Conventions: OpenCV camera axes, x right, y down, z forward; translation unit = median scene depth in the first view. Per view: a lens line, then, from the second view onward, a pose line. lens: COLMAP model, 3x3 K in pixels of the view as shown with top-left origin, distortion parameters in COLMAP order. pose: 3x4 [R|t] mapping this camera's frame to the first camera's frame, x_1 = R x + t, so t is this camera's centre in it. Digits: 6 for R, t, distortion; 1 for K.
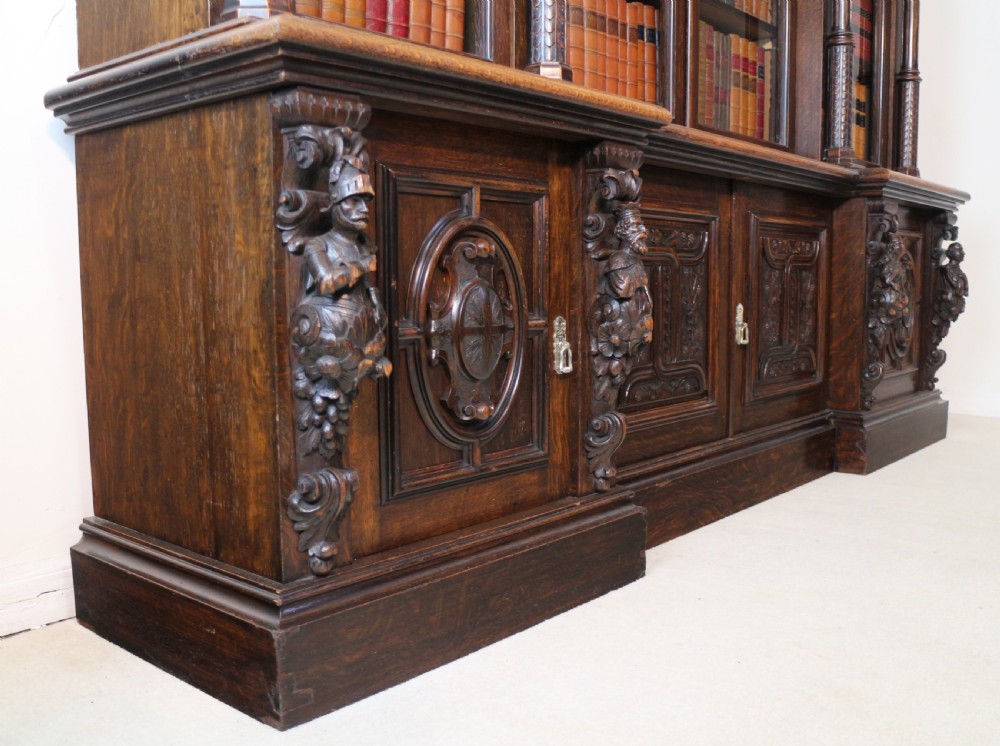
lens RADIAL K [[962.7, 0, 503.9], [0, 962.7, 405.4], [0, 0, 1]] dist [-0.138253, 0.000000]
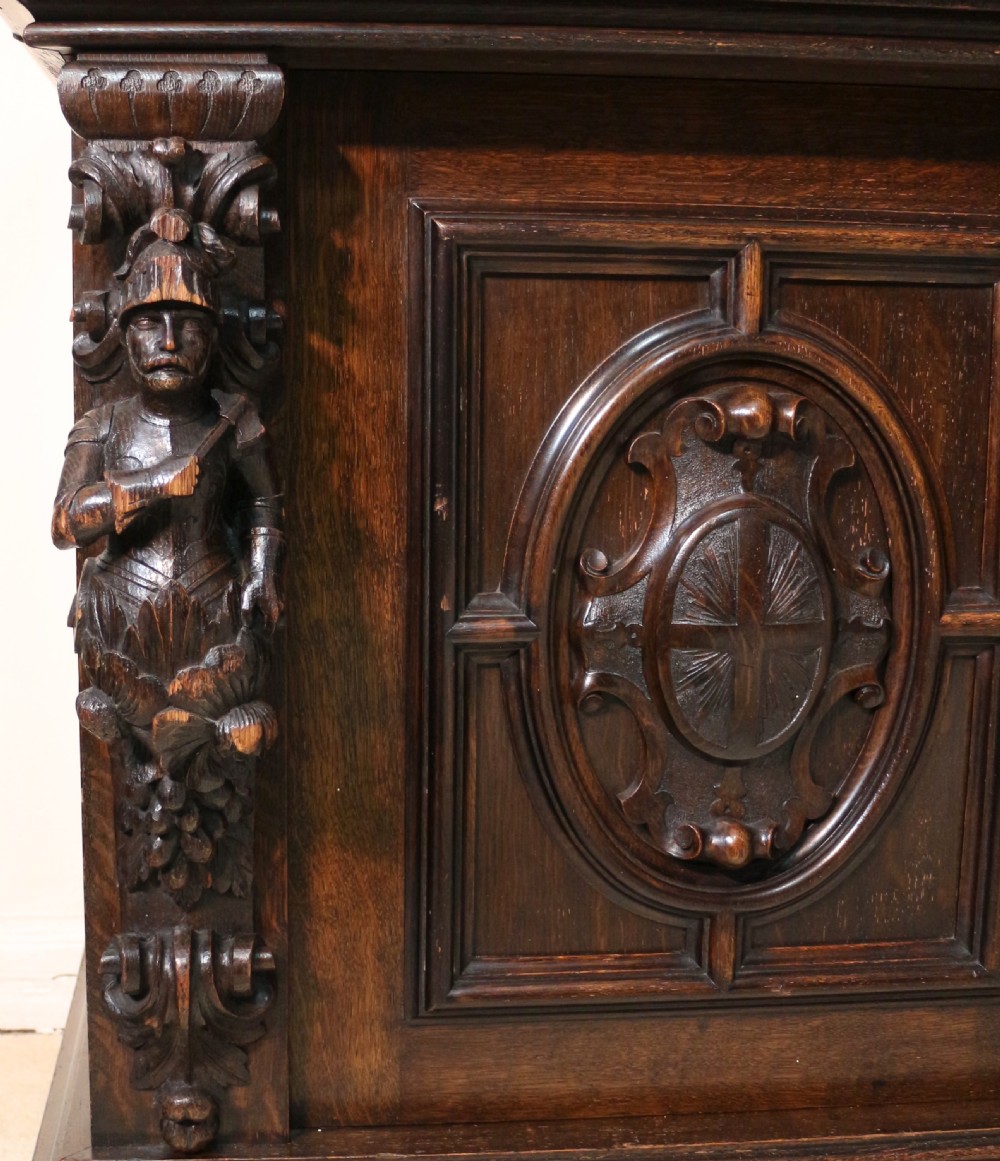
lens RADIAL K [[1606.6, 0, 336.5], [0, 1606.6, 554.3], [0, 0, 1]] dist [-0.130110, 0.000000]
pose [[0.693427, 0.098078, -0.713820, 0.308737], [-0.100331, 0.994184, 0.039135, -0.117264], [0.713507, 0.044481, 0.699235, 0.454662]]
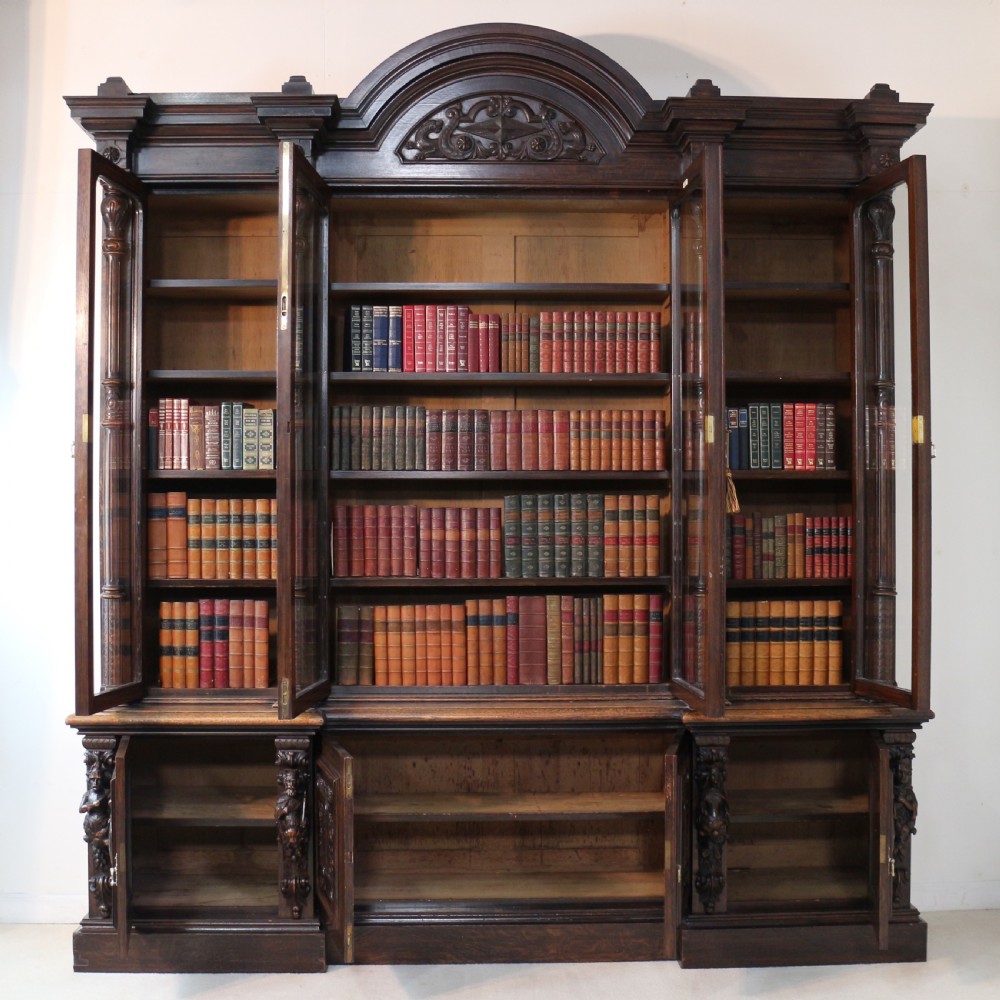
lens RADIAL K [[1442.6, 0, 511.7], [0, 1442.6, 516.3], [0, 0, 1]] dist [-0.122124, 0.000000]
pose [[0.681587, -0.006408, -0.731709, 2.862423], [-0.099050, 0.989950, -0.100935, -0.525581], [0.725002, 0.141272, 0.674103, -0.776688]]
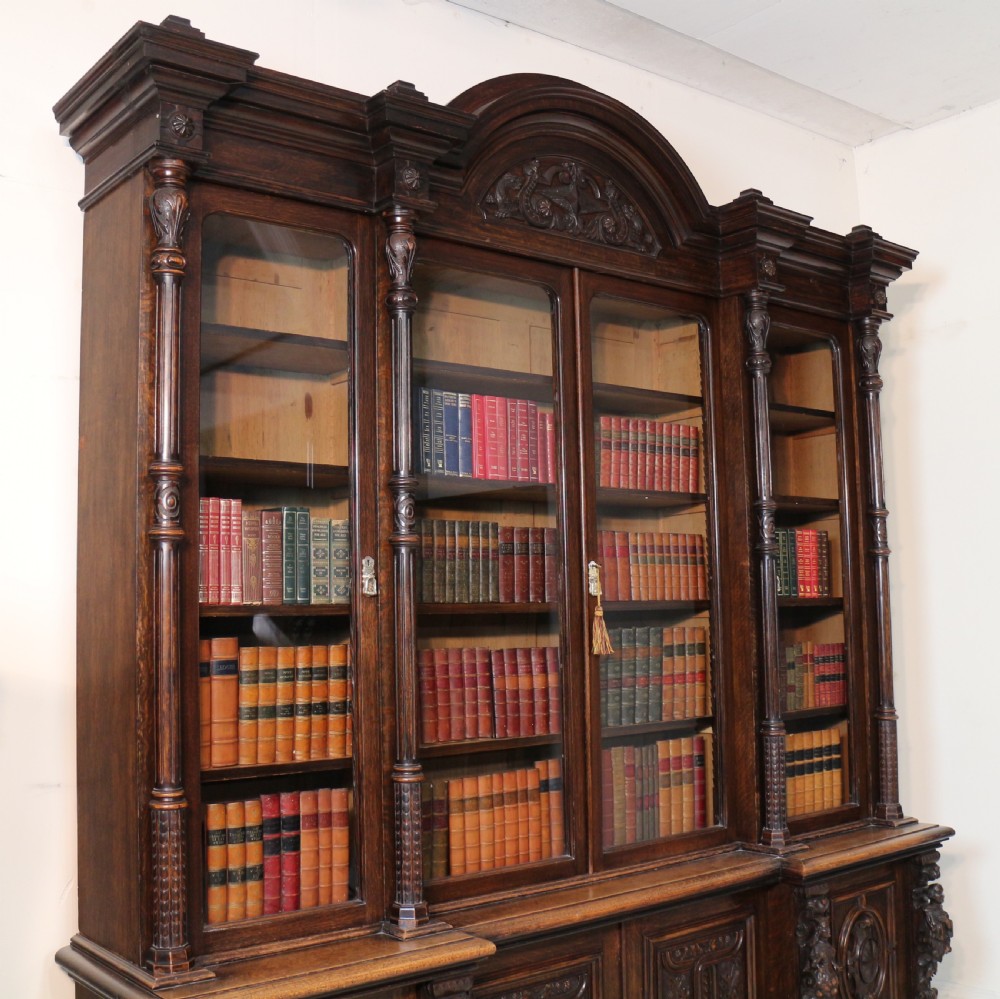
lens RADIAL K [[1253.5, 0, 543.0], [0, 1253.5, 493.6], [0, 0, 1]] dist [-0.129646, 0.000000]
pose [[0.987486, -0.037504, -0.153185, 0.621358], [0.001128, 0.972967, -0.230941, -0.613796], [0.157705, 0.227878, 0.960833, -0.944973]]
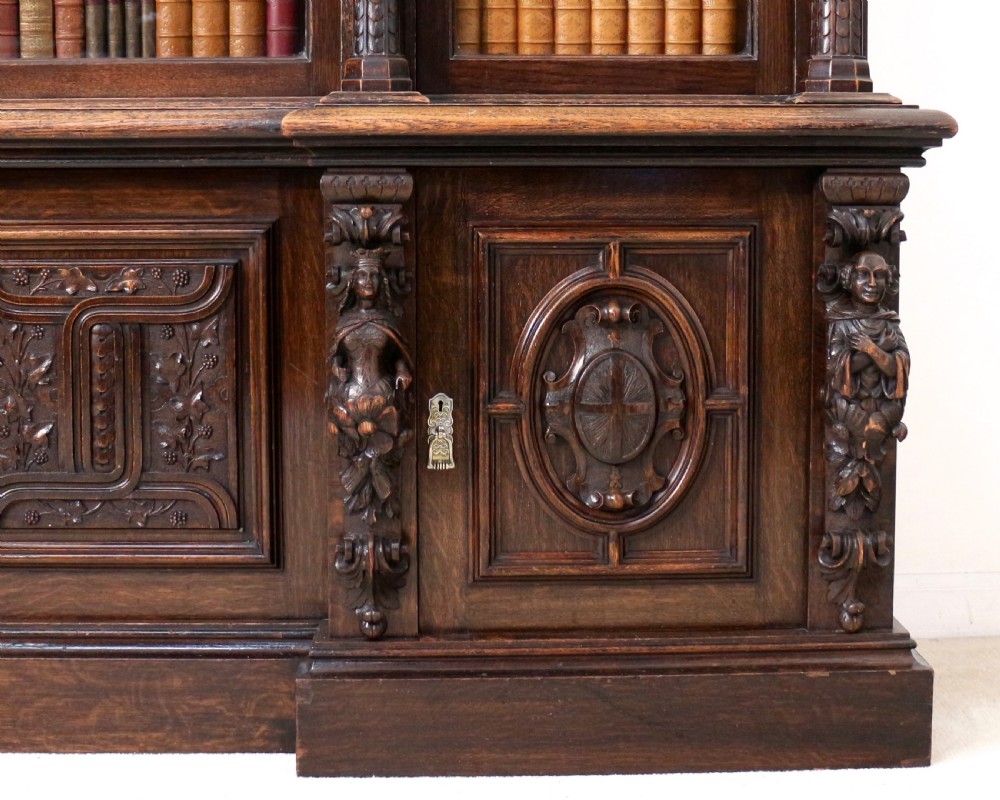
lens RADIAL K [[1713.0, 0, 519.1], [0, 1713.0, 279.5], [0, 0, 1]] dist [-0.126083, 0.000000]
pose [[0.677182, 0.049498, -0.734149, 1.956152], [-0.100830, 0.994565, -0.025950, -0.289083], [0.728874, 0.091597, 0.678493, 0.939121]]
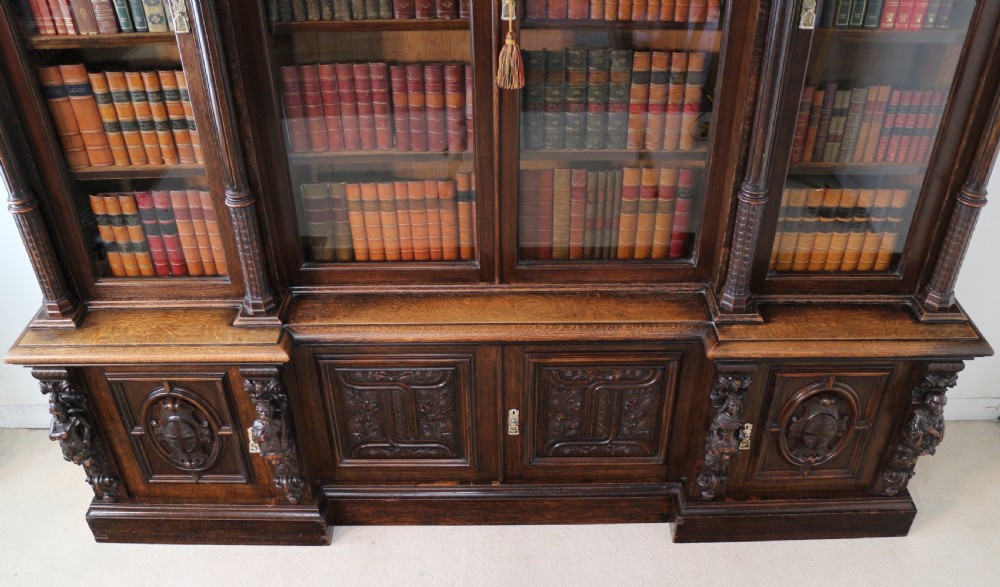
lens RADIAL K [[865.5, 0, 511.5], [0, 865.5, 346.4], [0, 0, 1]] dist [-0.157065, 0.099614]
pose [[0.656202, 0.456614, -0.600752, 1.475753], [-0.100523, 0.841936, 0.530130, -1.298947], [0.747860, -0.287483, 0.598380, 0.497501]]
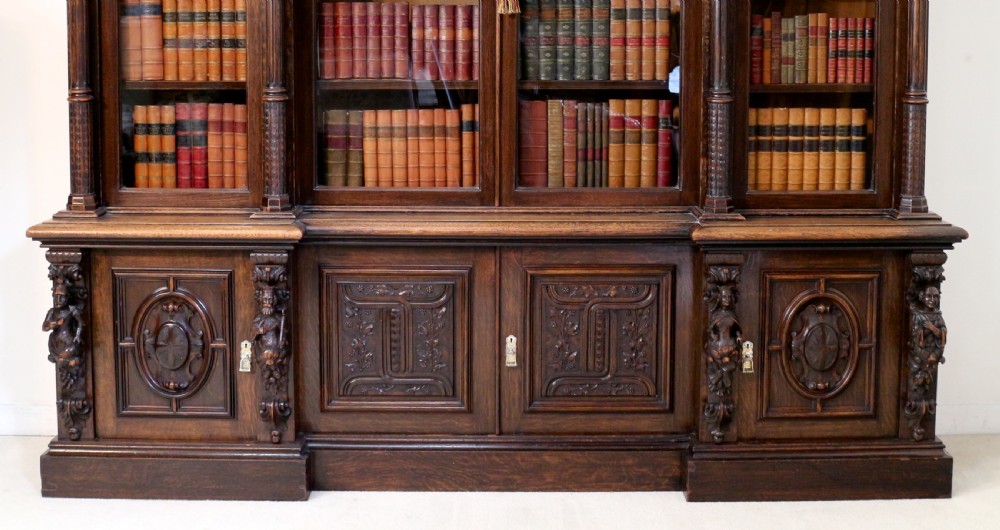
lens RADIAL K [[1206.6, 0, 514.0], [0, 1206.6, 120.5], [0, 0, 1]] dist [-0.097027, 0.000000]
pose [[0.656686, 0.052866, -0.752309, 2.363647], [-0.106632, 0.994027, -0.023227, -0.579482], [0.746588, 0.095473, 0.658401, -0.178312]]
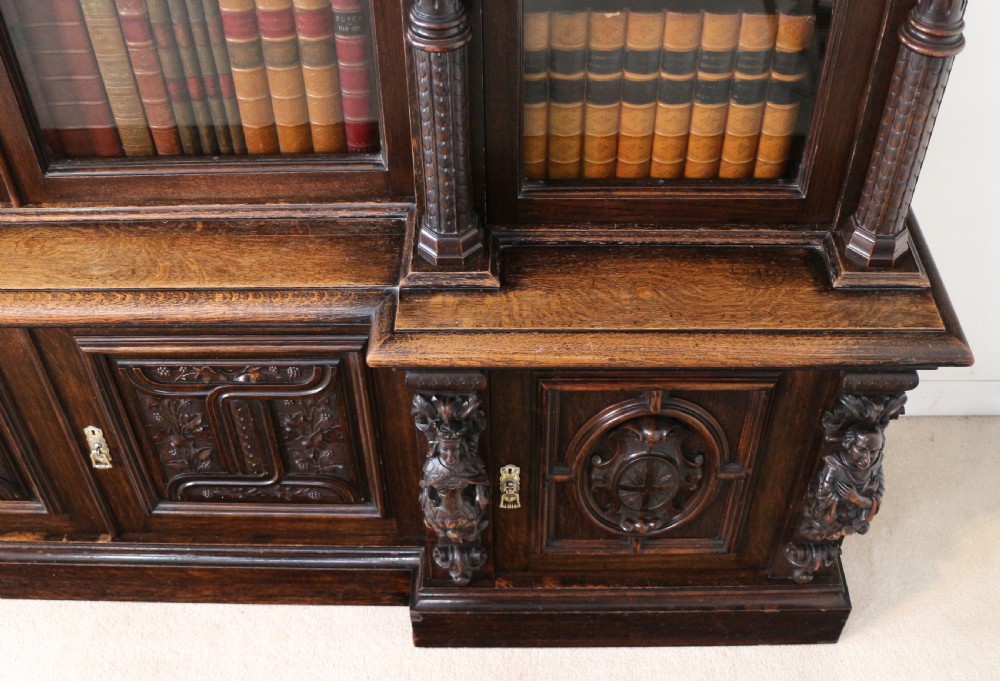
lens RADIAL K [[1087.0, 0, 502.9], [0, 1087.0, 330.2], [0, 0, 1]] dist [-0.136995, 0.000000]
pose [[0.644870, 0.531867, -0.548871, 1.369884], [-0.097572, 0.769557, 0.631080, -1.129590], [0.758039, -0.353410, 0.548160, 1.314797]]
